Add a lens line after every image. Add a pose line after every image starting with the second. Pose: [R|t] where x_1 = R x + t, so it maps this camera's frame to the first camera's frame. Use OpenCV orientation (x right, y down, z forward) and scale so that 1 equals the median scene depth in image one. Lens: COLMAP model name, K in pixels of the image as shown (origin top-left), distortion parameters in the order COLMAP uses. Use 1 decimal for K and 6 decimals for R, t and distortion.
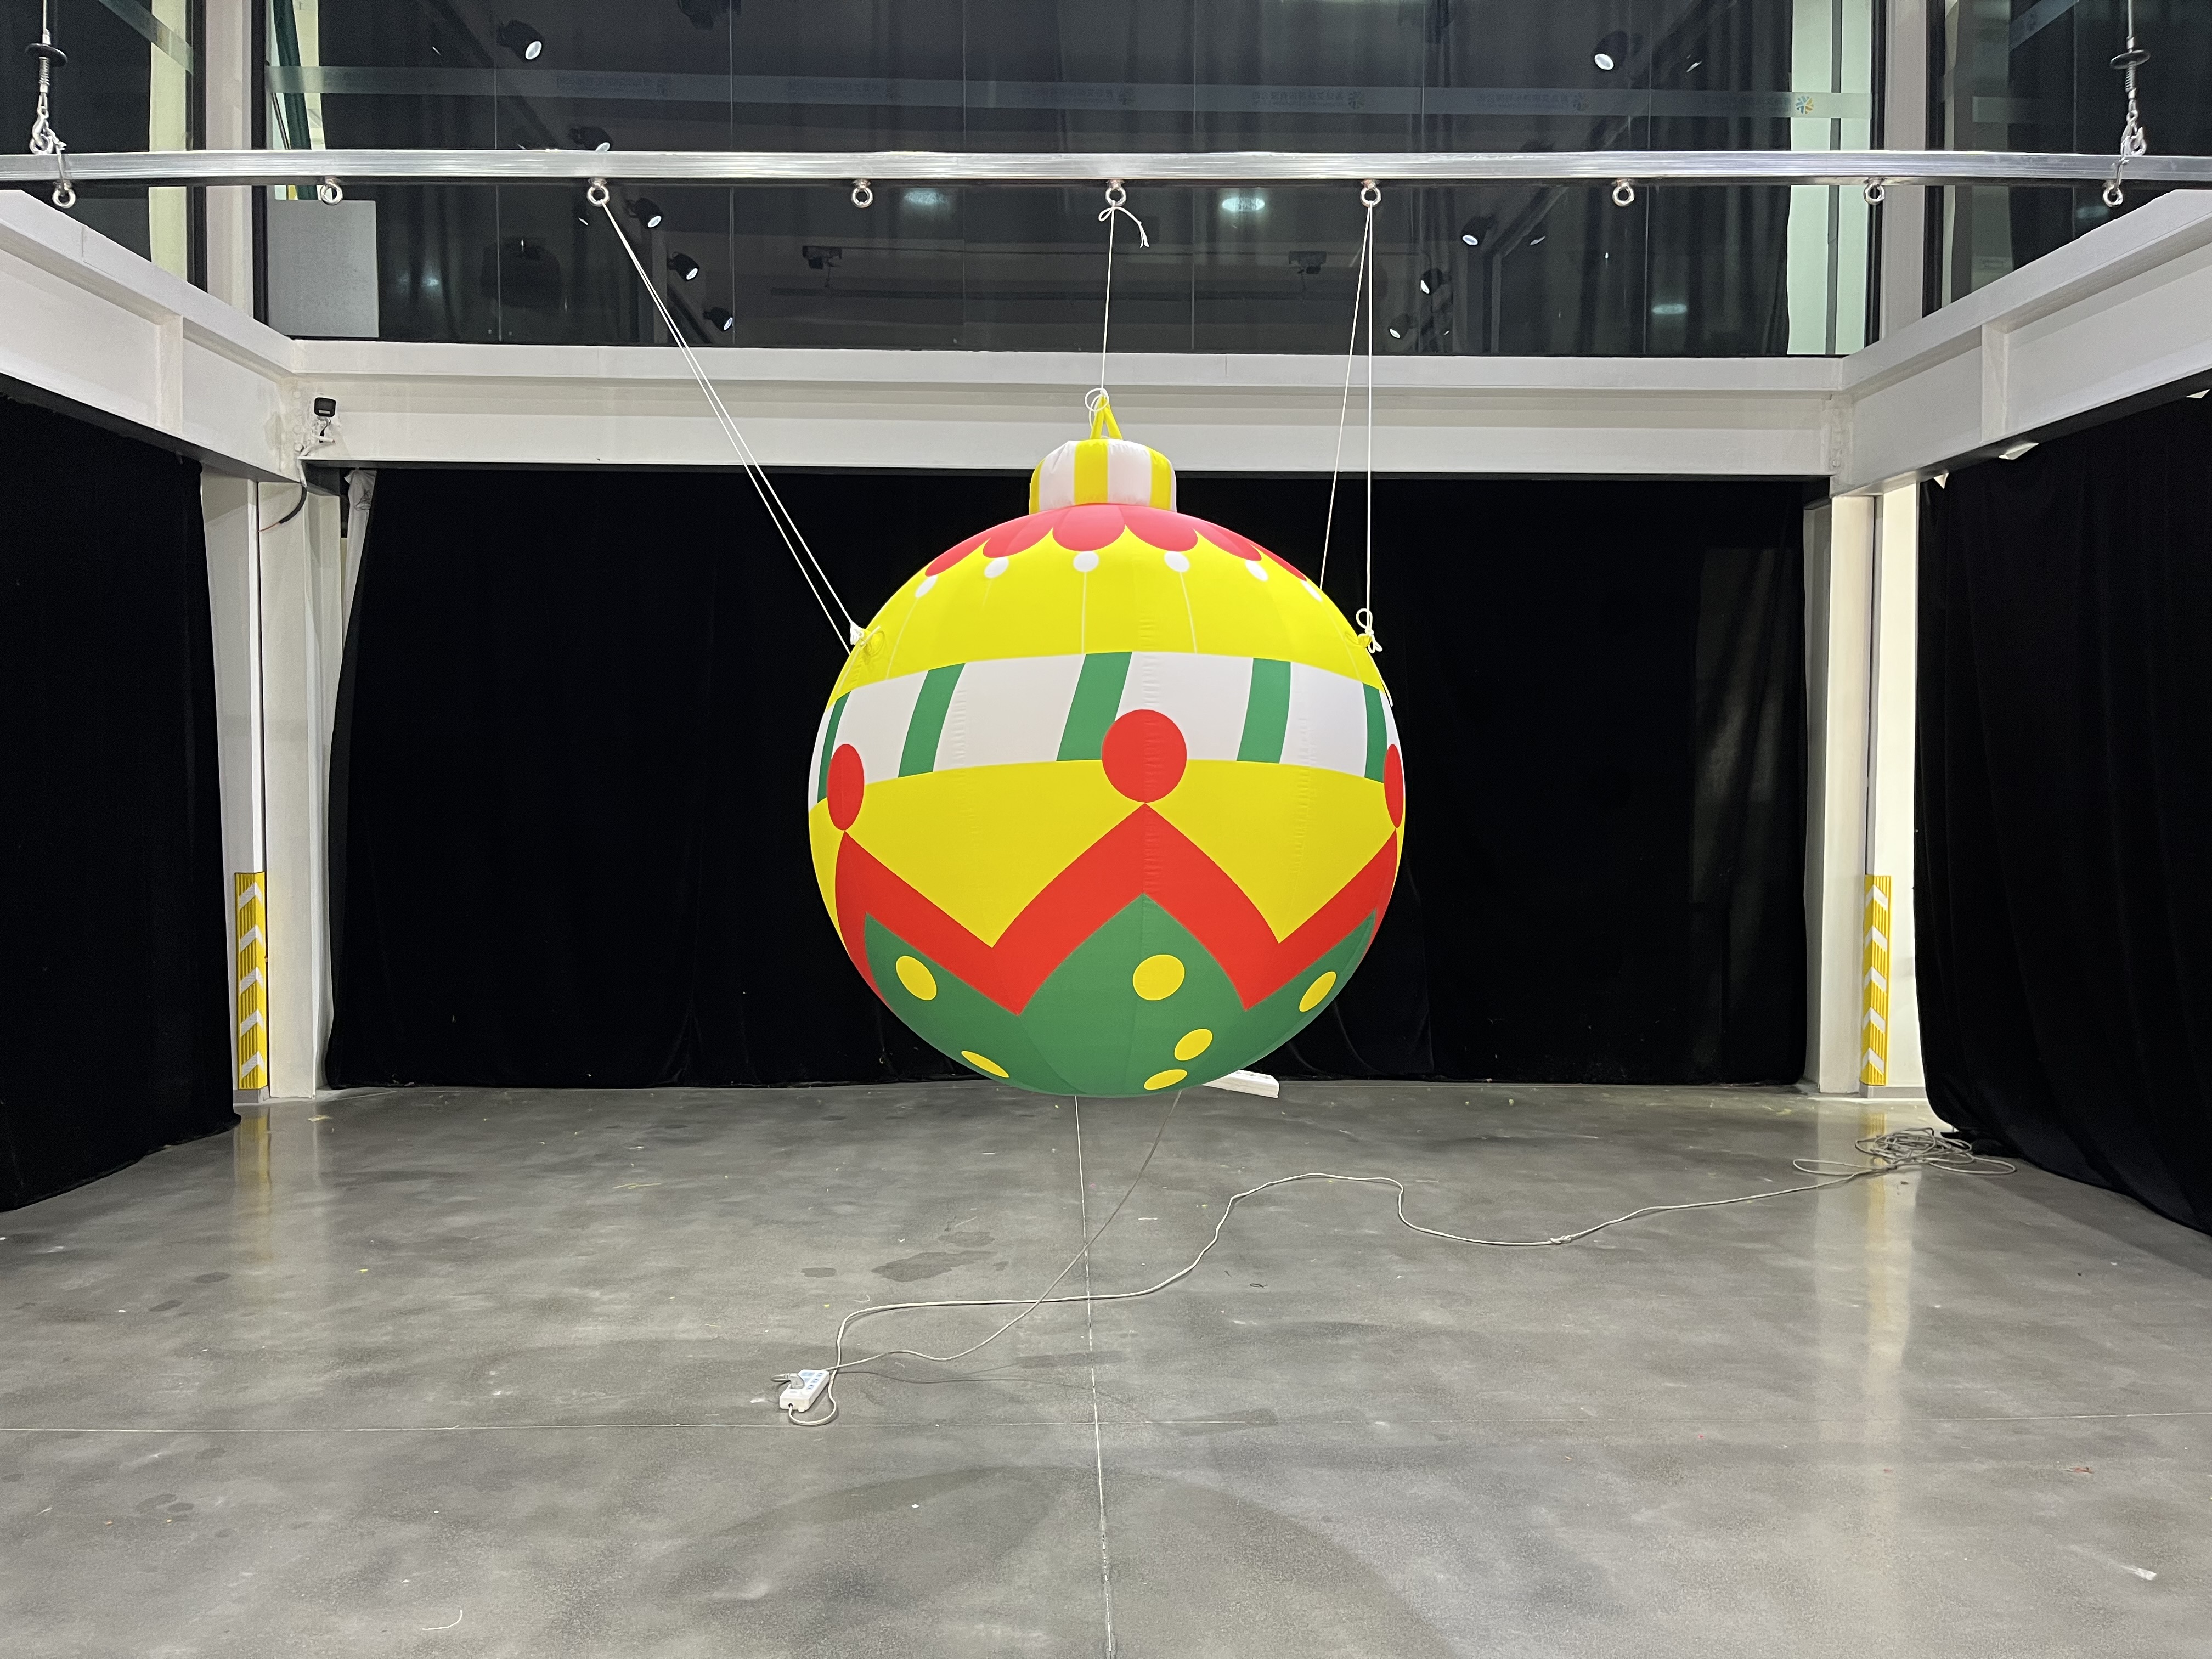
lens RADIAL K [[1690.4, 0, 1125.8], [0, 1690.4, 842.1], [0, 0, 1]] dist [0.059821, -0.092449]
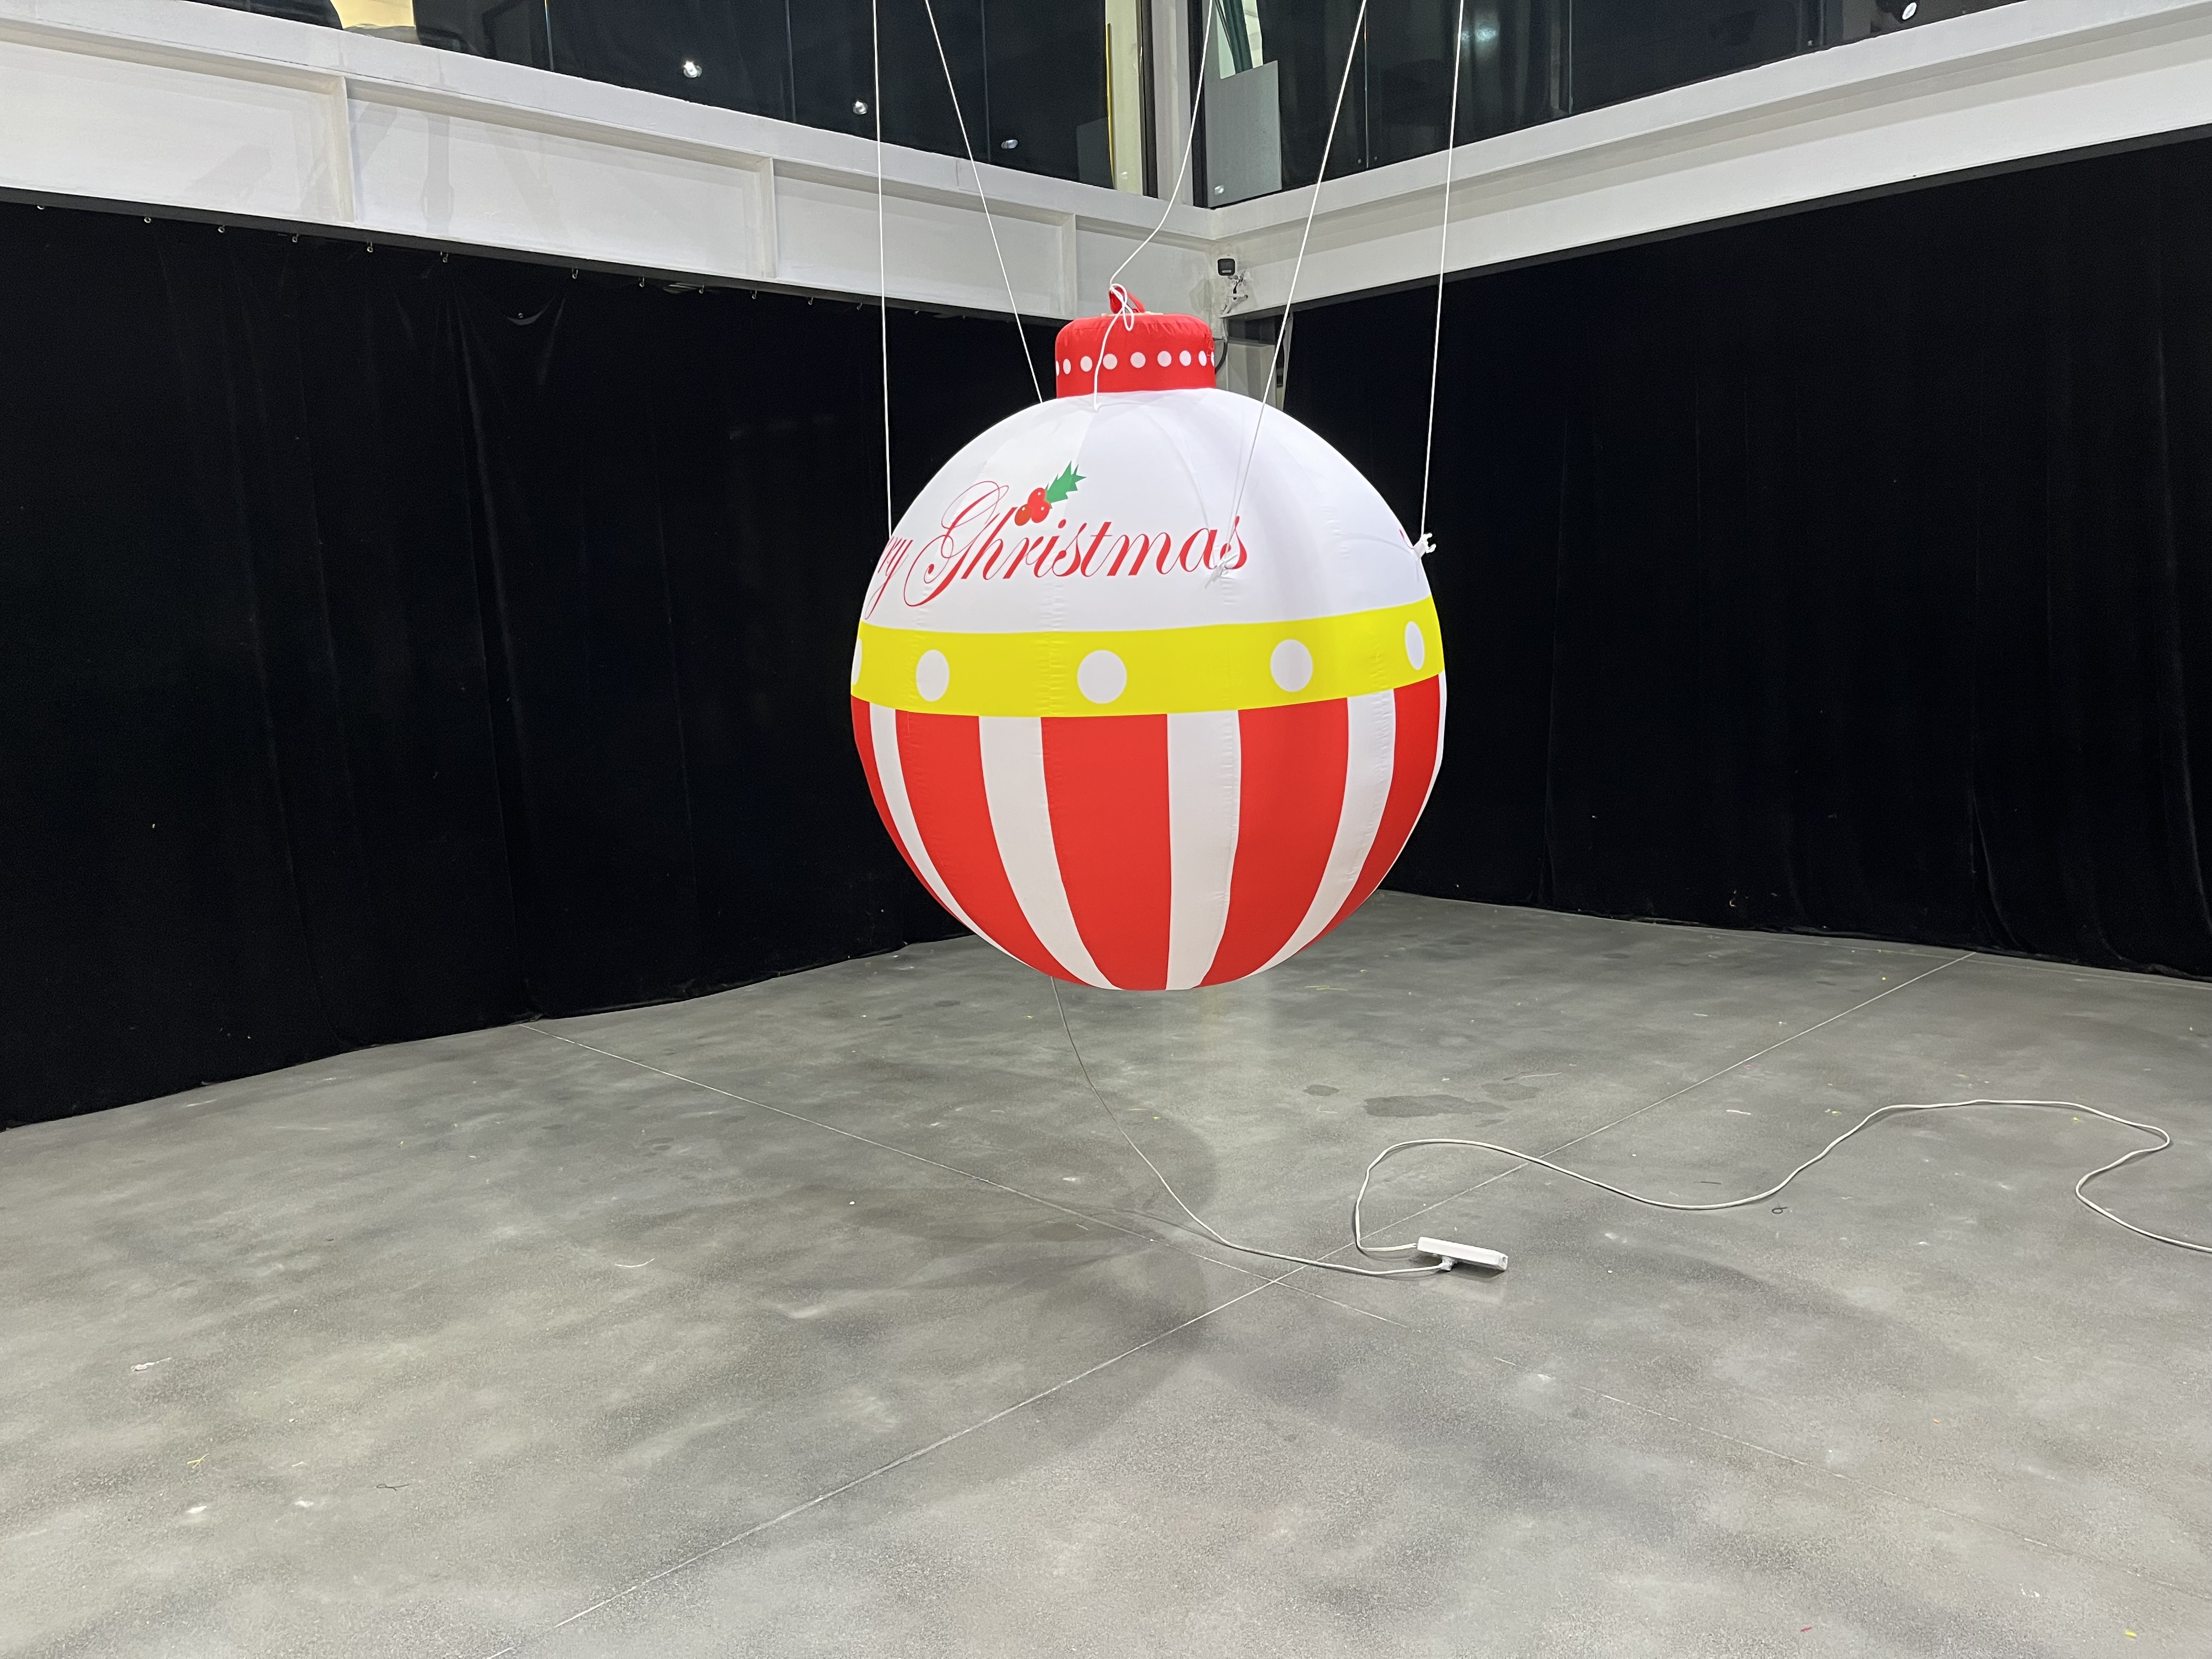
lens RADIAL K [[1683.6, 0, 1106.0], [0, 1683.6, 829.5], [0, 0, 1]] dist [0.055985, -0.082134]
pose [[0.669270, 0.070129, -0.739702, 0.404405], [0.004762, 0.995111, 0.098652, 0.001749], [0.743004, -0.069547, 0.665664, 0.225863]]
